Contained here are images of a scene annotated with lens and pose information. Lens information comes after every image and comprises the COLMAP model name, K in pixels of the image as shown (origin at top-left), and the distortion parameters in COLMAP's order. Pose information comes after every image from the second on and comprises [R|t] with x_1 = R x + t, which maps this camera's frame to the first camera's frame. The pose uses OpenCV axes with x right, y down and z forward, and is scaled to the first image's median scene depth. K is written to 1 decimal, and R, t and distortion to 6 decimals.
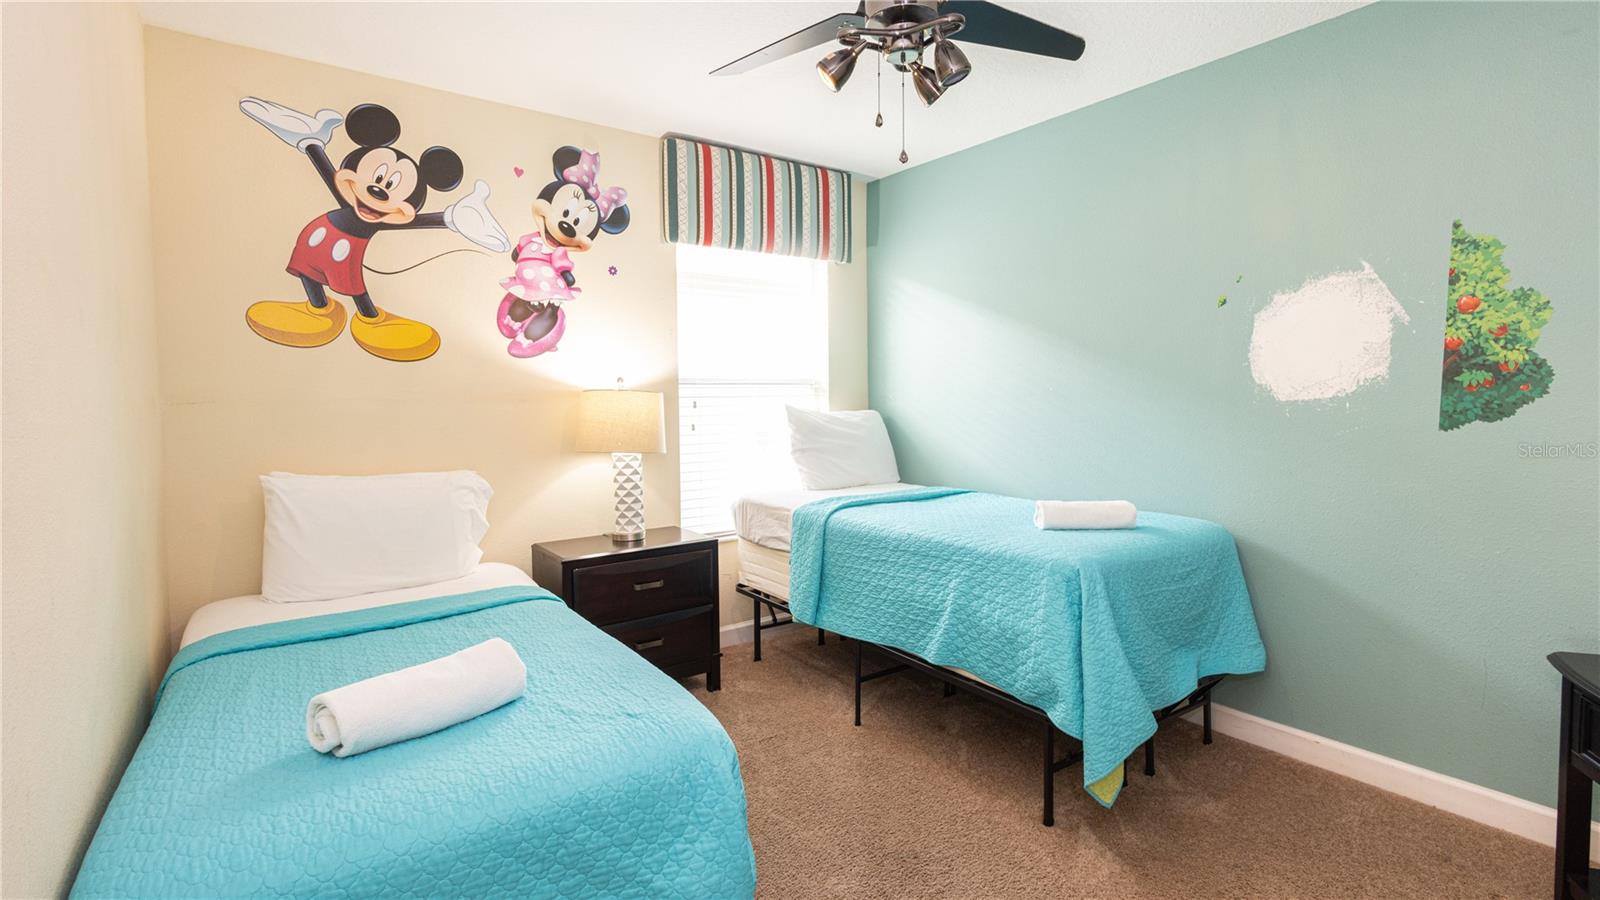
lens RADIAL K [[736.2, 0, 799.4], [0, 736.2, 439.4], [0, 0, 1]] dist [0.007677, -0.001081]
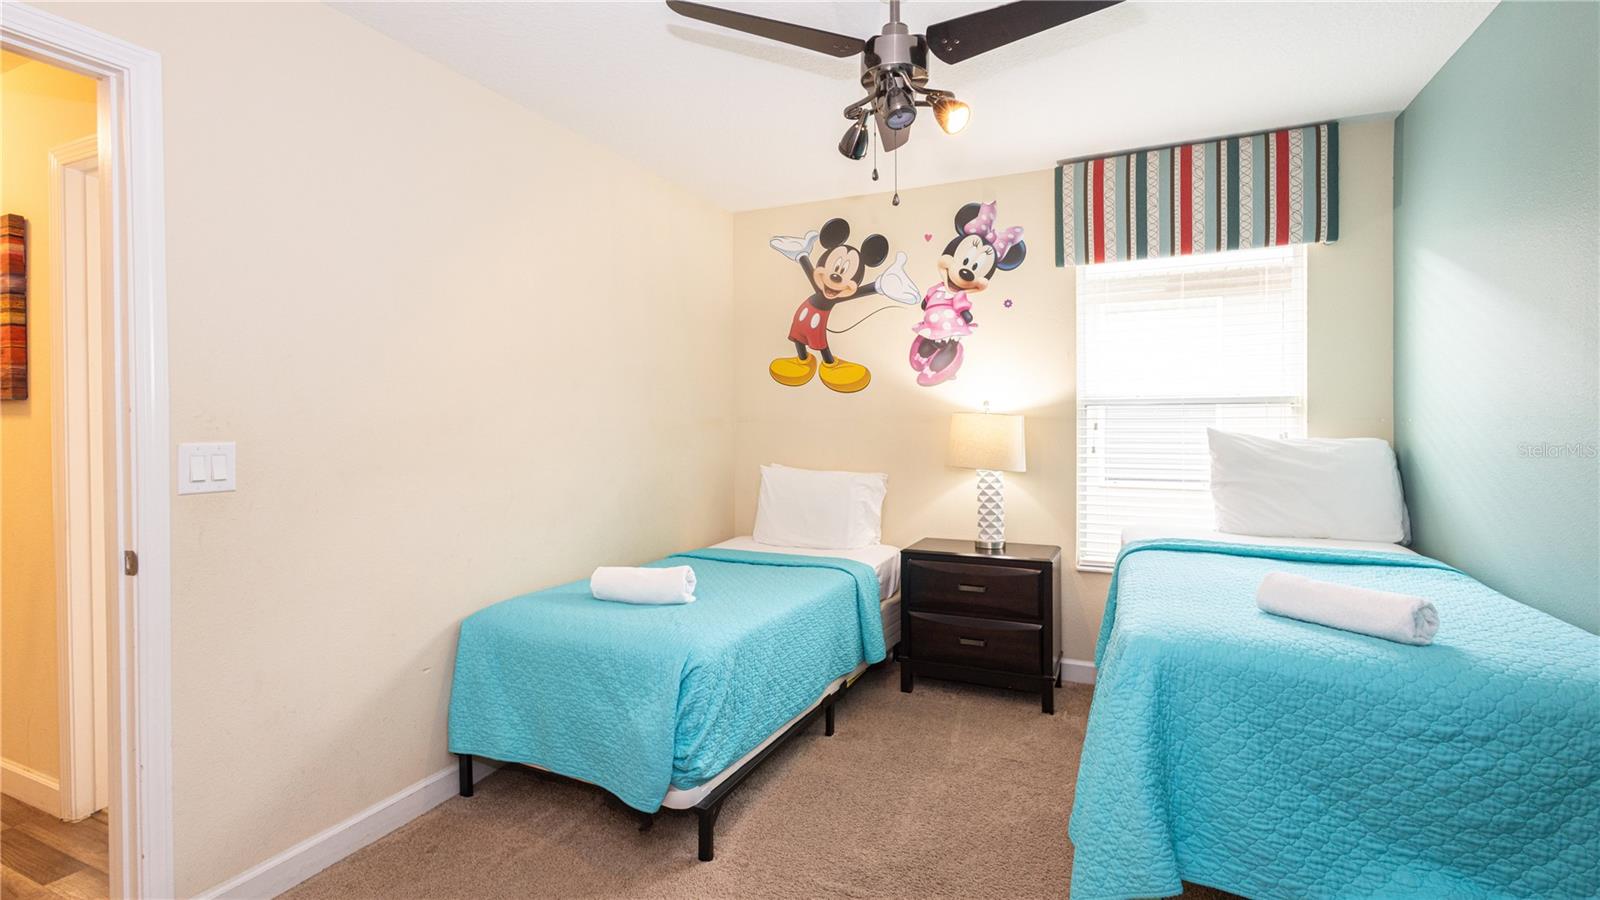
lens RADIAL K [[736.2, 0, 794.6], [0, 736.2, 441.0], [0, 0, 1]] dist [0.007677, -0.001081]
pose [[0.480913, 0.033358, -0.876134, 0.599837], [-0.051359, 0.998632, 0.009831, -0.019763], [0.875263, 0.040270, 0.481968, 0.212716]]
